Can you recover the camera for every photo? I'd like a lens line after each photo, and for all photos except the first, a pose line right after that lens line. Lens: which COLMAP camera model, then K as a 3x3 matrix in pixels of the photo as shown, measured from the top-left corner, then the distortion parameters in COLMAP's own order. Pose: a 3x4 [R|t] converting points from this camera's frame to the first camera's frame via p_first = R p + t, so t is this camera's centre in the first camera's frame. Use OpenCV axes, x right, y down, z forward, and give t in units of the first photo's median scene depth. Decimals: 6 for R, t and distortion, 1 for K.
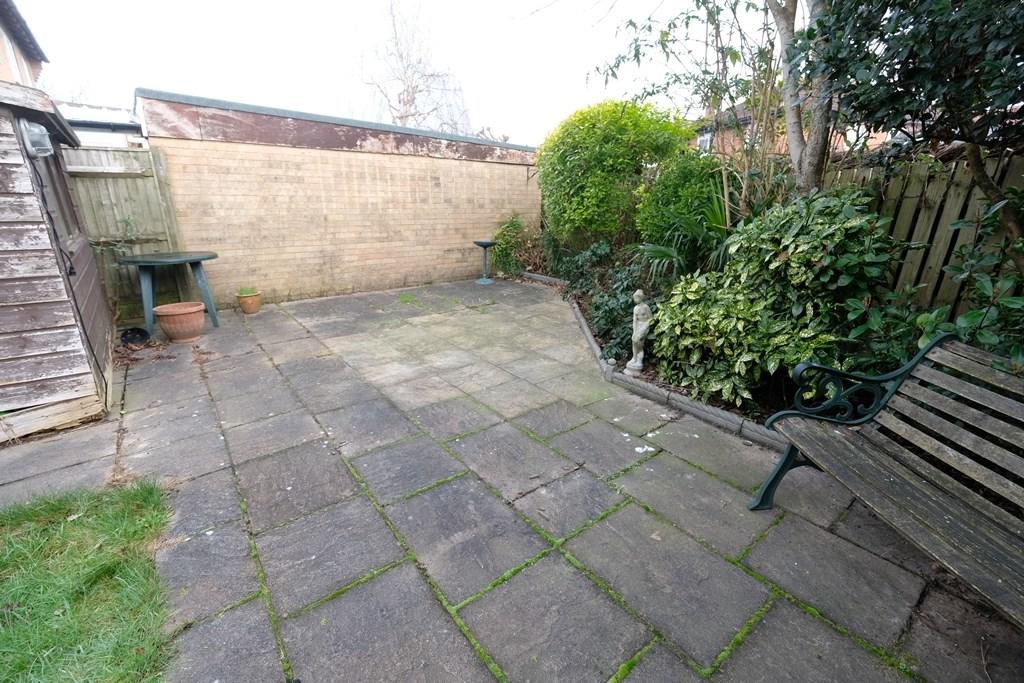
lens RADIAL K [[446.7, 0, 513.1], [0, 446.7, 336.2], [0, 0, 1]] dist [-0.000592, -0.000164]
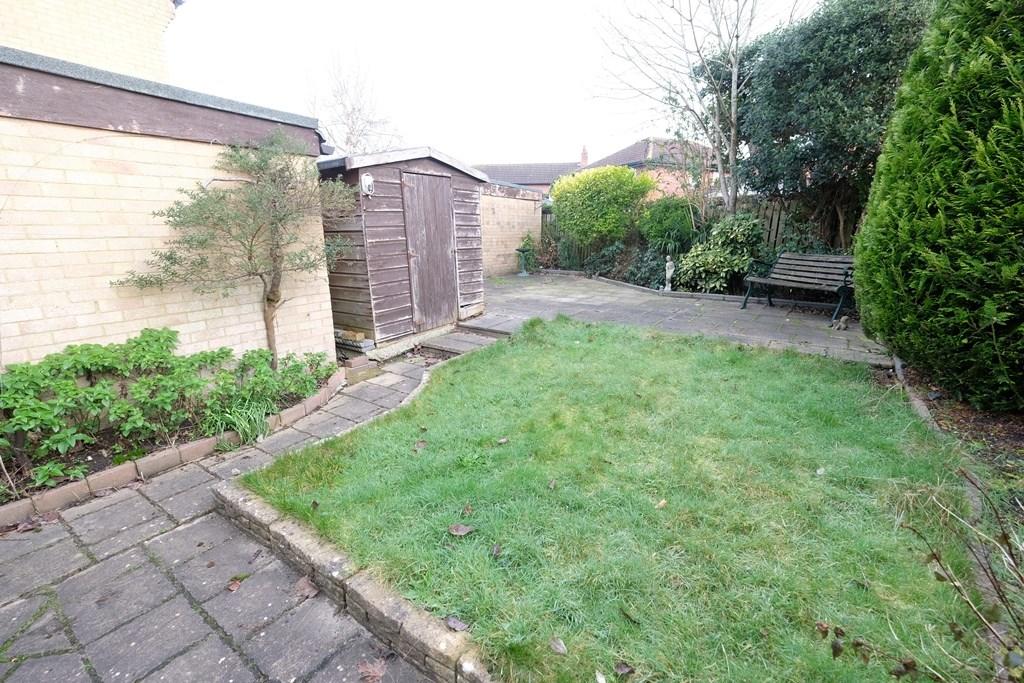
lens RADIAL K [[446.7, 0, 513.1], [0, 446.7, 336.2], [0, 0, 1]] dist [-0.000592, -0.000164]
pose [[0.960255, -0.079141, 0.267671, -1.293798], [0.096155, 0.994057, -0.051044, 0.398741], [-0.262041, 0.074753, 0.962157, -1.109422]]
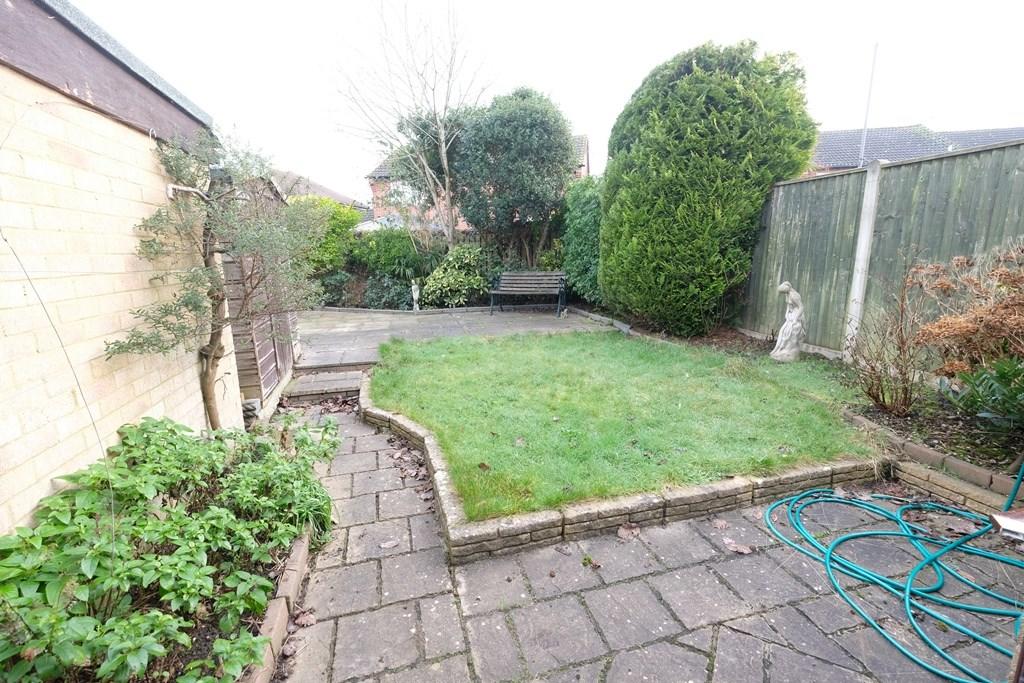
lens RADIAL K [[445.5, 0, 512.0], [0, 445.5, 341.5], [0, 0, 1]] dist [0.000604, -0.000098]
pose [[0.399701, -0.195638, 0.895525, -2.166224], [0.295835, 0.952212, 0.075982, 0.244250], [-0.867595, 0.234557, 0.438476, -0.645010]]
